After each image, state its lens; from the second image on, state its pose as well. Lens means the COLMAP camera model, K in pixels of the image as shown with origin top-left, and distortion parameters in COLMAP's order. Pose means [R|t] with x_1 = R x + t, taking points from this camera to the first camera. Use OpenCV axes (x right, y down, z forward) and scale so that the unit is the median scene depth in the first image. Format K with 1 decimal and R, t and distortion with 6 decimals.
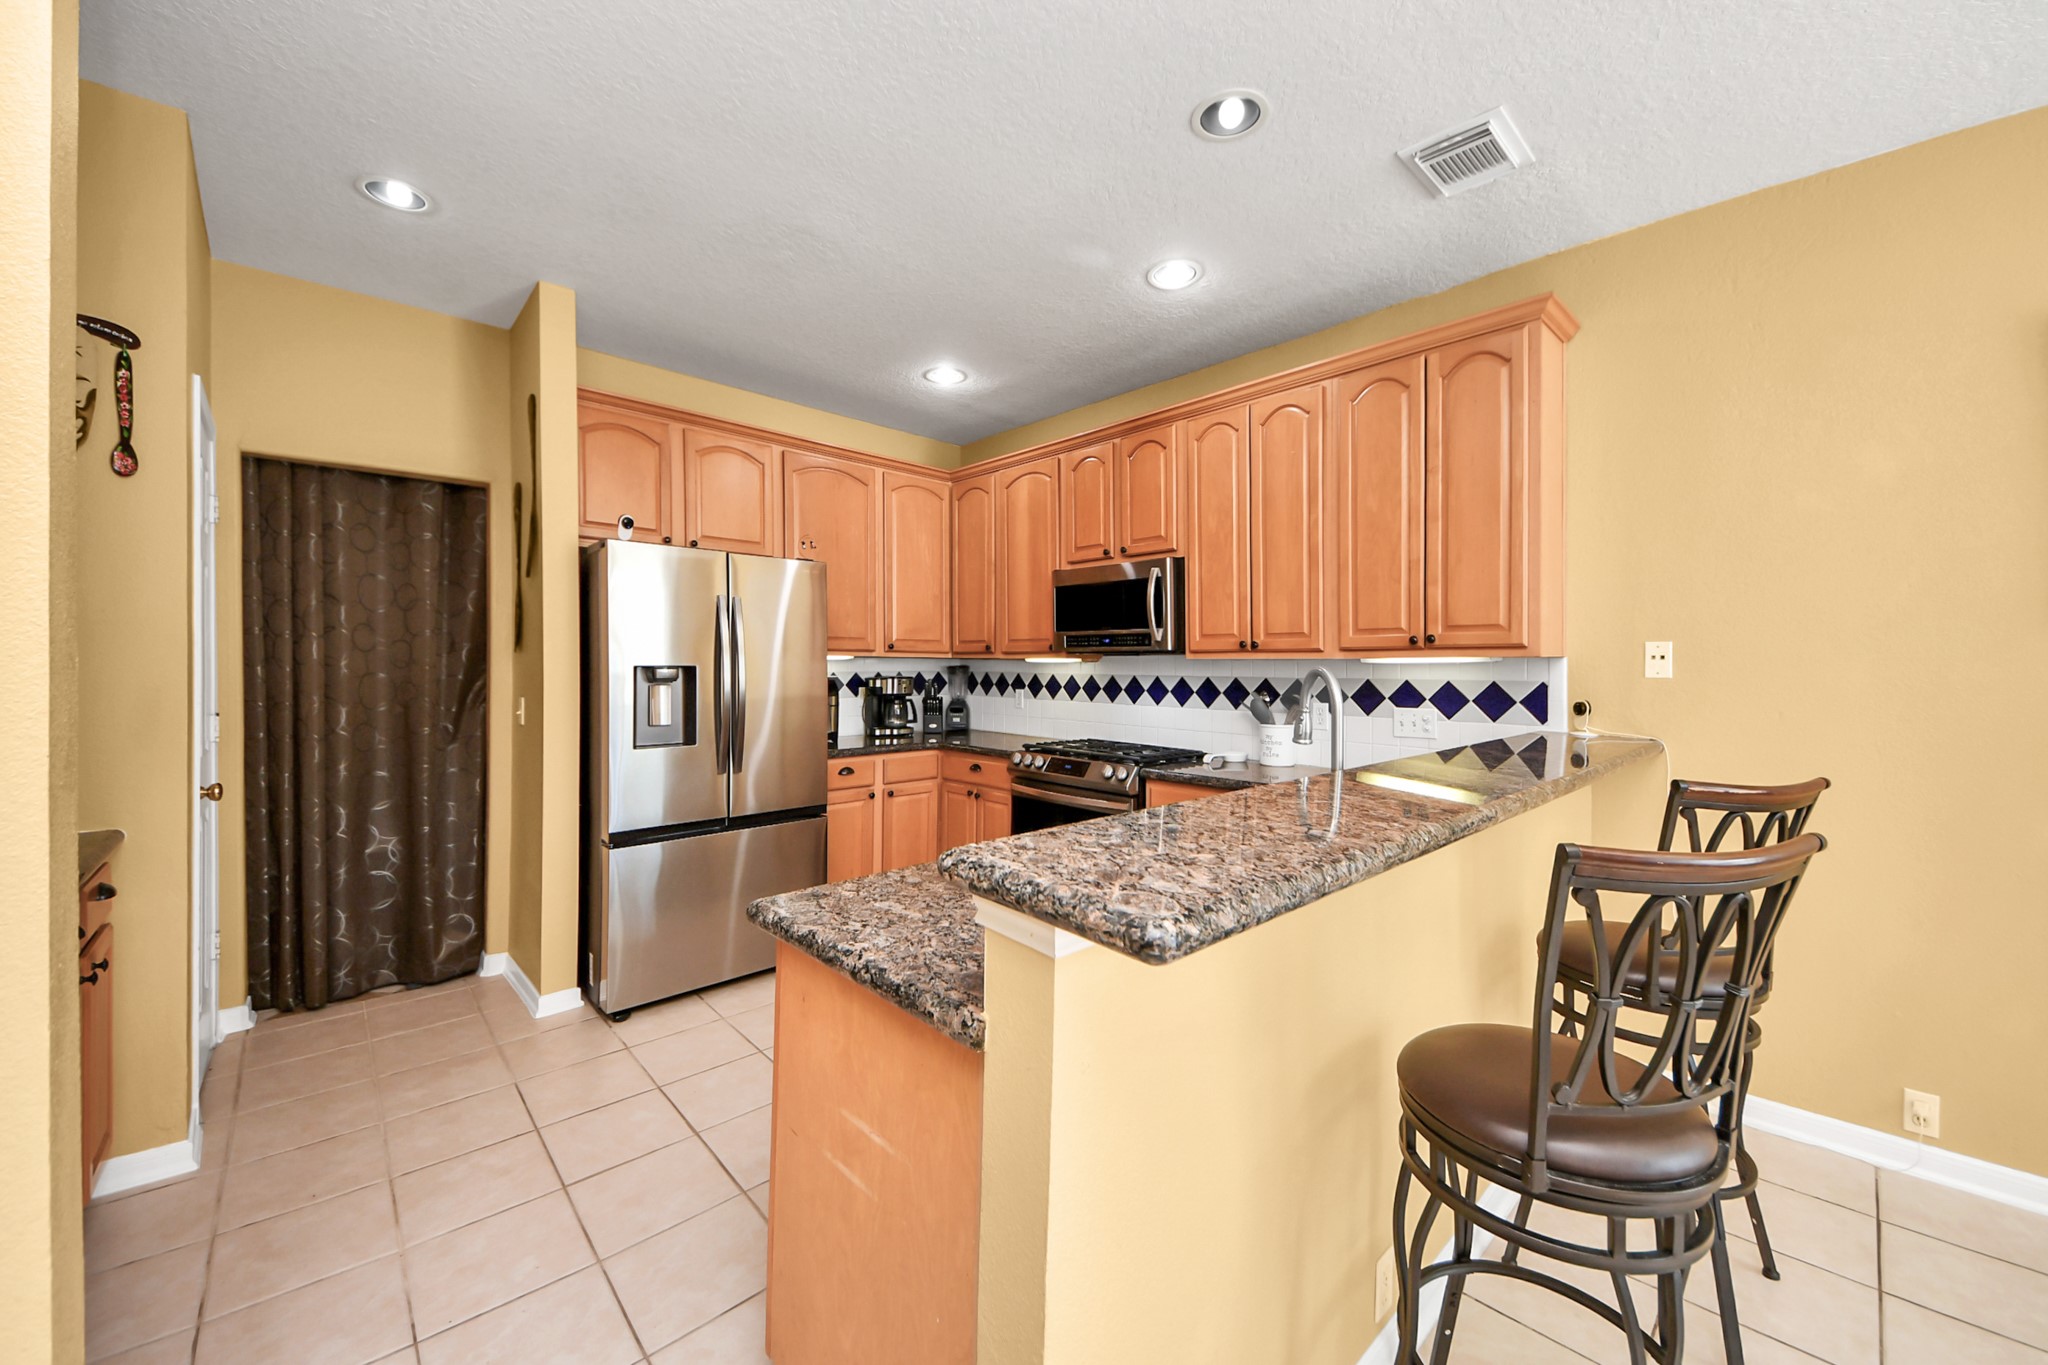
lens RADIAL K [[760.2, 0, 1027.9], [0, 760.2, 673.3], [0, 0, 1]] dist [-0.045584, -0.000062]
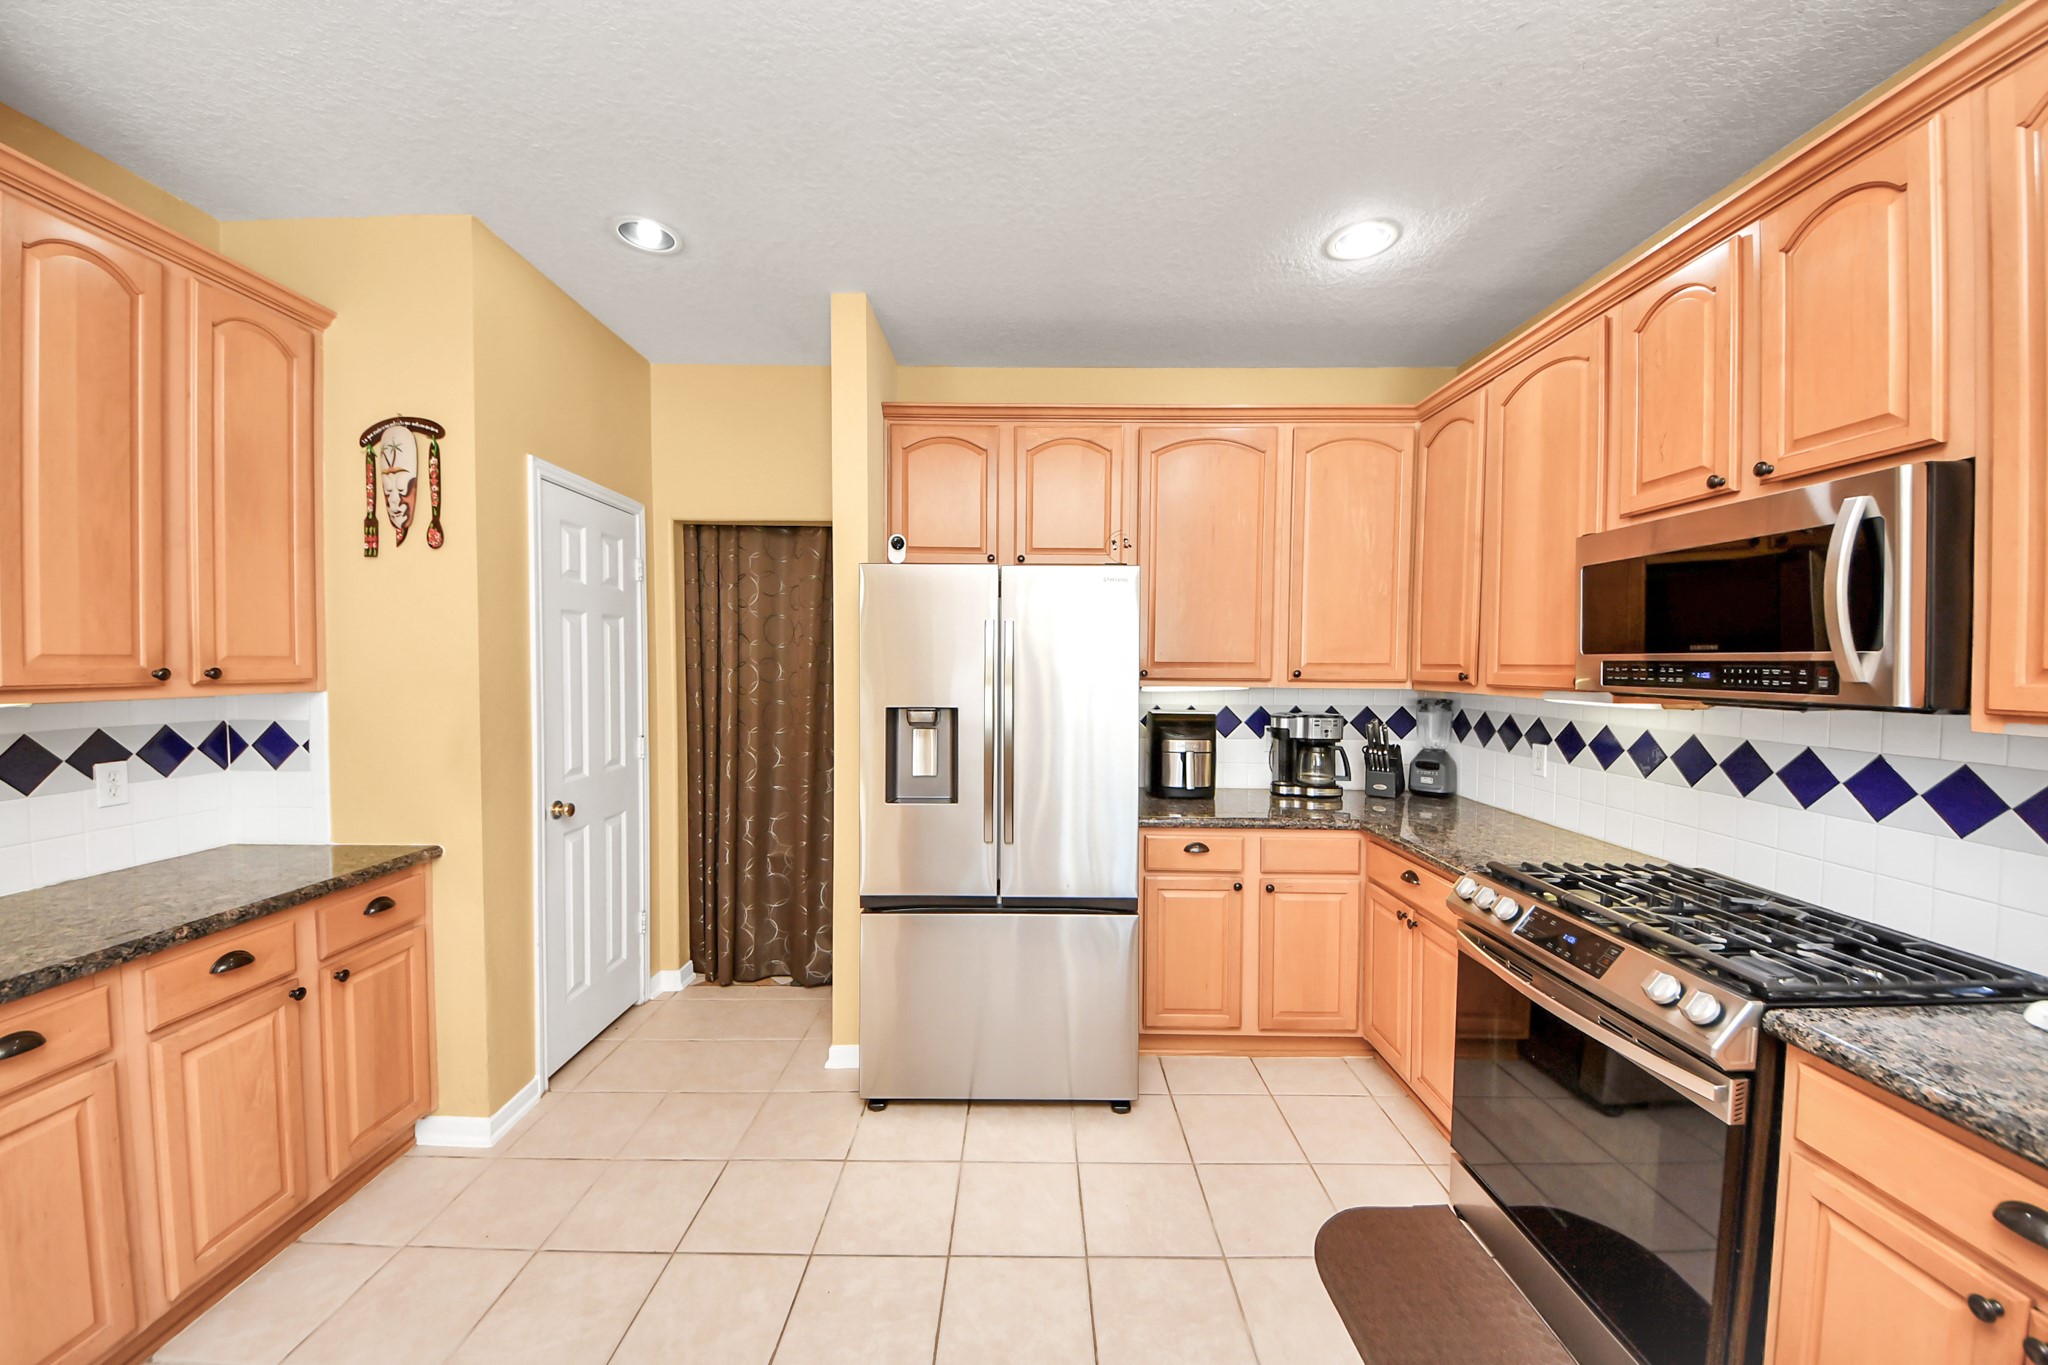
lens RADIAL K [[696.6, 0, 1000.5], [0, 696.6, 684.7], [0, 0, 1]] dist [0.025806, -0.017438]
pose [[0.701826, 0.019689, -0.712076, 0.100160], [-0.010155, 0.999793, 0.017635, -0.037417], [0.712276, -0.005145, 0.701880, 0.374277]]
